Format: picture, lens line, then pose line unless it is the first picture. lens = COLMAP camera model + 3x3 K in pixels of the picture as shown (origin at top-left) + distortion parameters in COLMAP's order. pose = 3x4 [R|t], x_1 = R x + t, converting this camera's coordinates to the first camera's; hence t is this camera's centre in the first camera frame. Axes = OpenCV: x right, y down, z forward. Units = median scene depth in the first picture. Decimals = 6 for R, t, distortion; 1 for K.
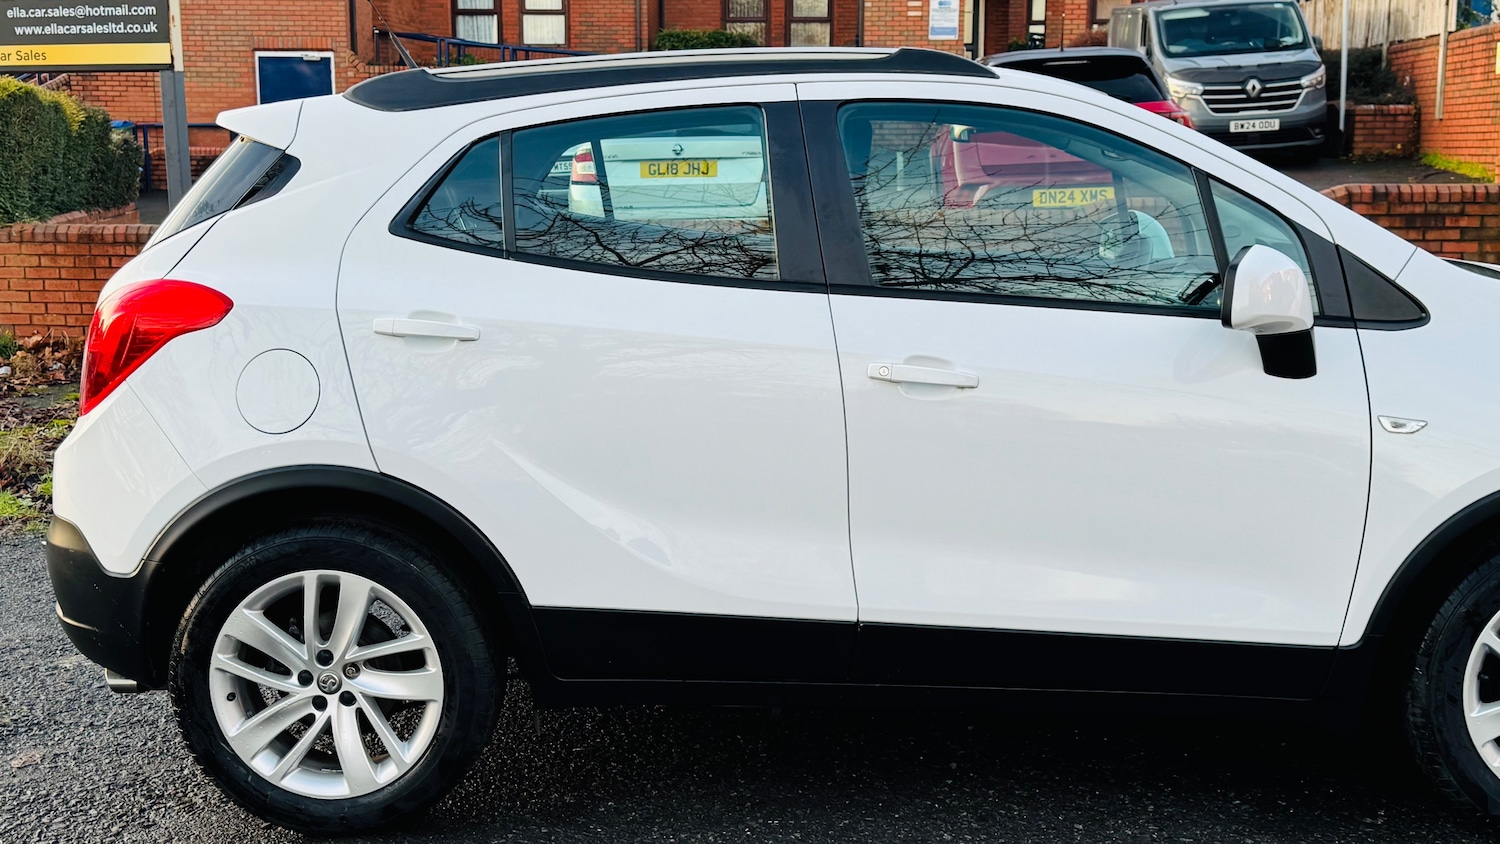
lens RADIAL K [[1796.9, 0, 747.8], [0, 1796.9, 434.1], [0, 0, 1]] dist [0.227916, -0.541646]
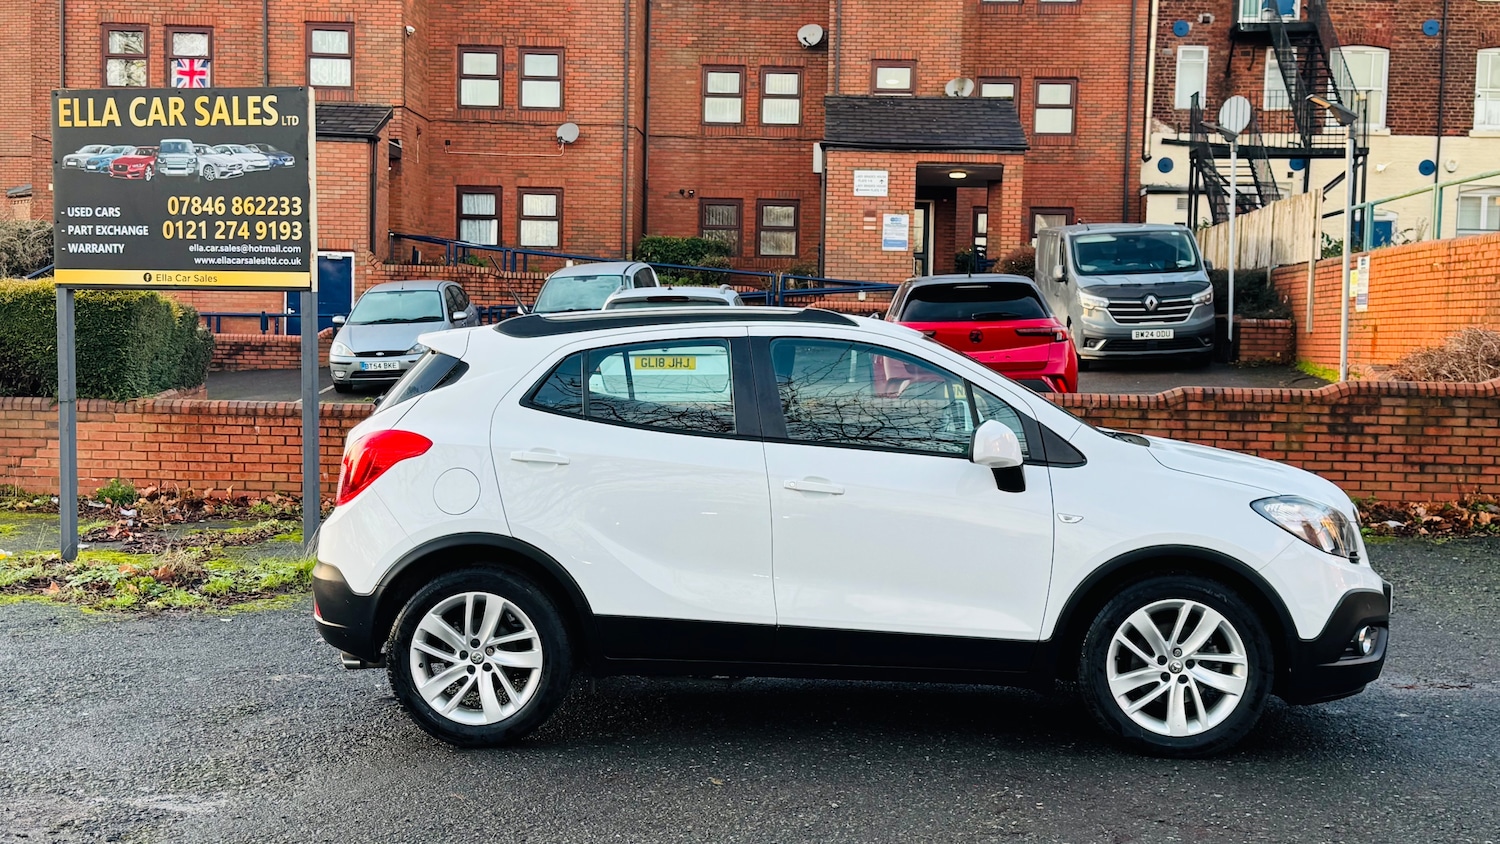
lens RADIAL K [[1796.6, 0, 738.9], [0, 1796.6, 440.2], [0, 0, 1]] dist [0.219746, -0.500368]
pose [[0.999774, 0.017959, 0.011346, 0.000013], [-0.016749, 0.994947, -0.098994, 0.046302], [-0.013067, 0.098782, 0.995023, -0.370468]]
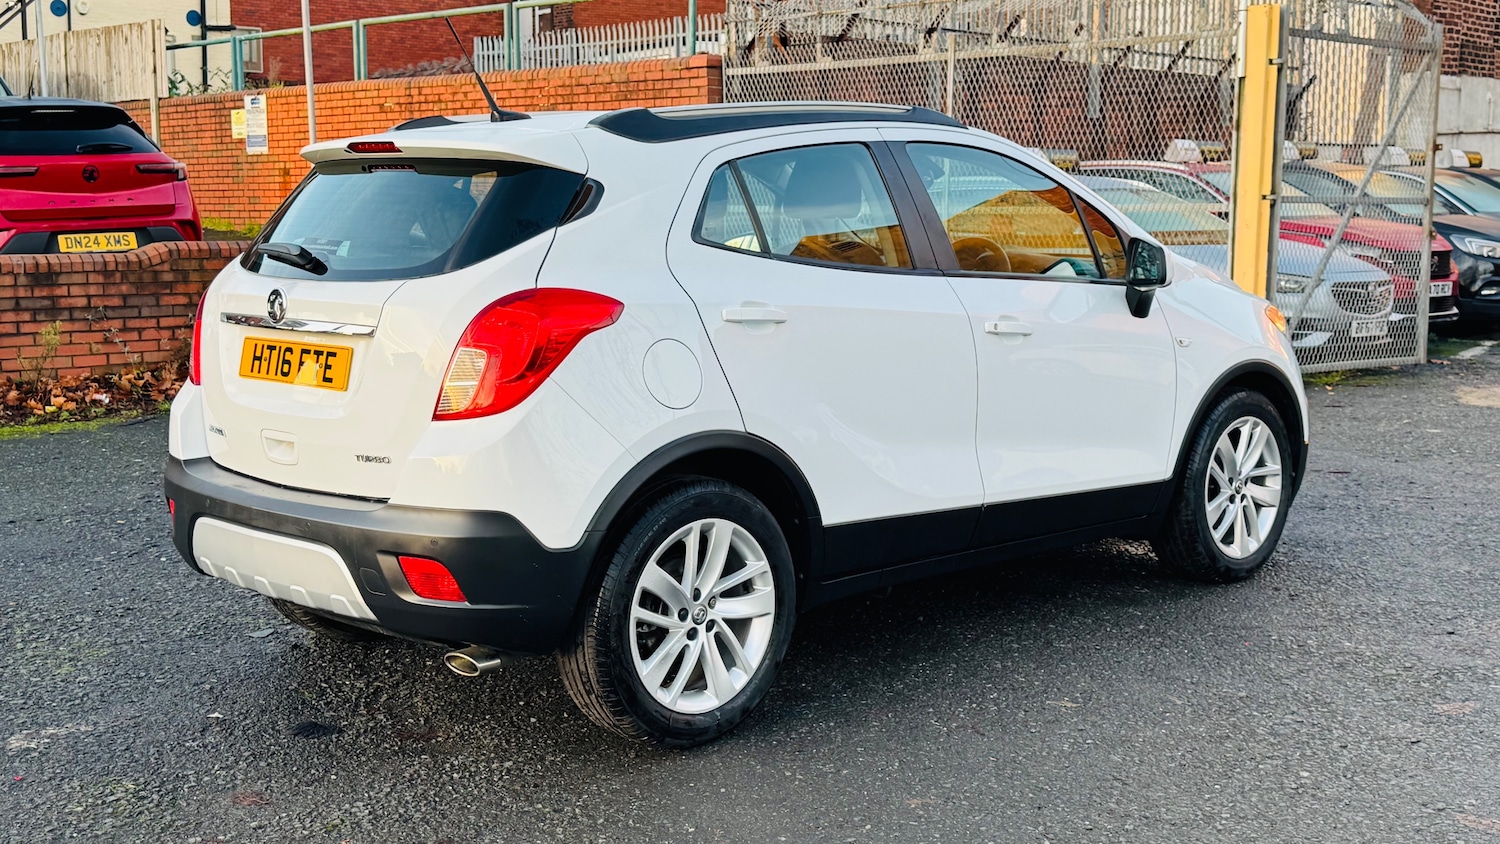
lens RADIAL K [[1796.9, 0, 747.8], [0, 1796.9, 434.1], [0, 0, 1]] dist [0.227916, -0.541646]
pose [[0.663194, -0.095213, 0.742367, -0.520207], [0.121201, 0.992446, 0.019012, -0.000378], [-0.738569, 0.077367, 0.669724, 0.082828]]
